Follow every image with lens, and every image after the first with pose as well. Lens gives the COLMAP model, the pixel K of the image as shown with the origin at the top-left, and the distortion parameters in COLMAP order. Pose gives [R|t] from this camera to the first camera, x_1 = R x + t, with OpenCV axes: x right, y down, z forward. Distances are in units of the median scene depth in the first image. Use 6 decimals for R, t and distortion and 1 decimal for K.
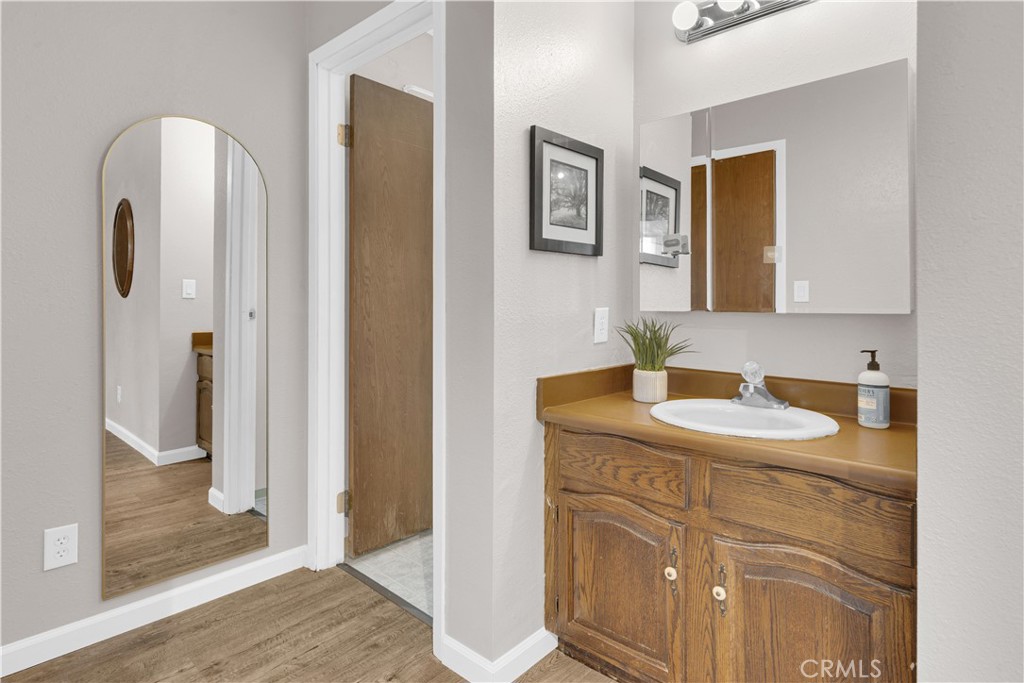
lens RADIAL K [[515.1, 0, 509.2], [0, 515.1, 301.3], [0, 0, 1]] dist [0.001551, 0.000613]
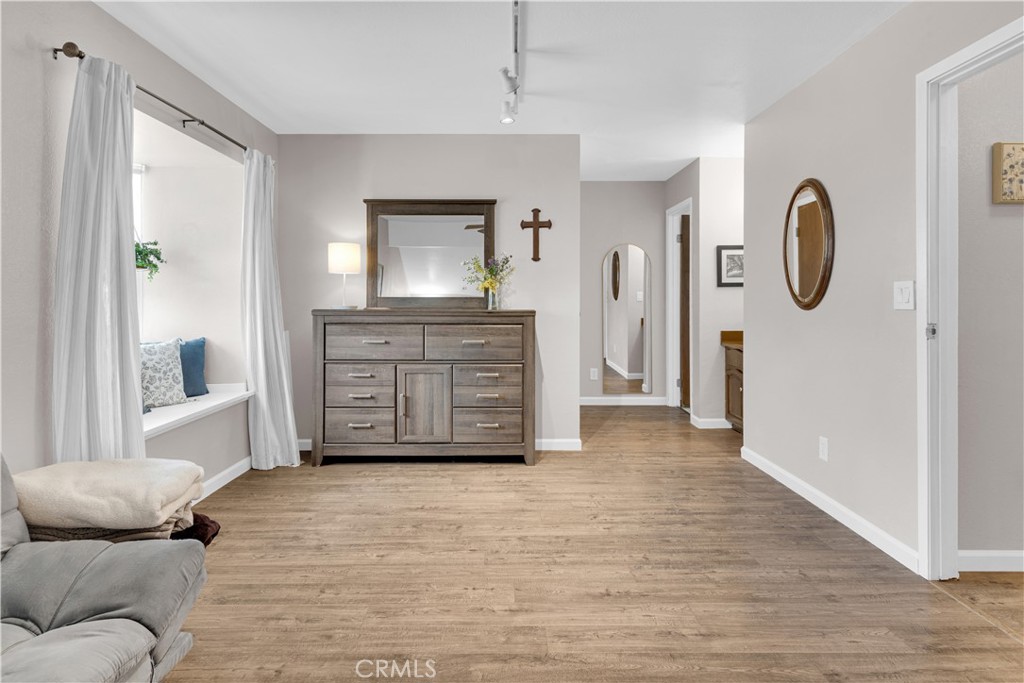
lens RADIAL K [[515.1, 0, 509.2], [0, 515.1, 301.3], [0, 0, 1]] dist [0.001551, 0.000613]
pose [[0.647470, 0.003459, -0.762083, 1.088248], [-0.001559, 0.999994, 0.003214, -0.017984], [0.762090, -0.000893, 0.647471, -1.304016]]
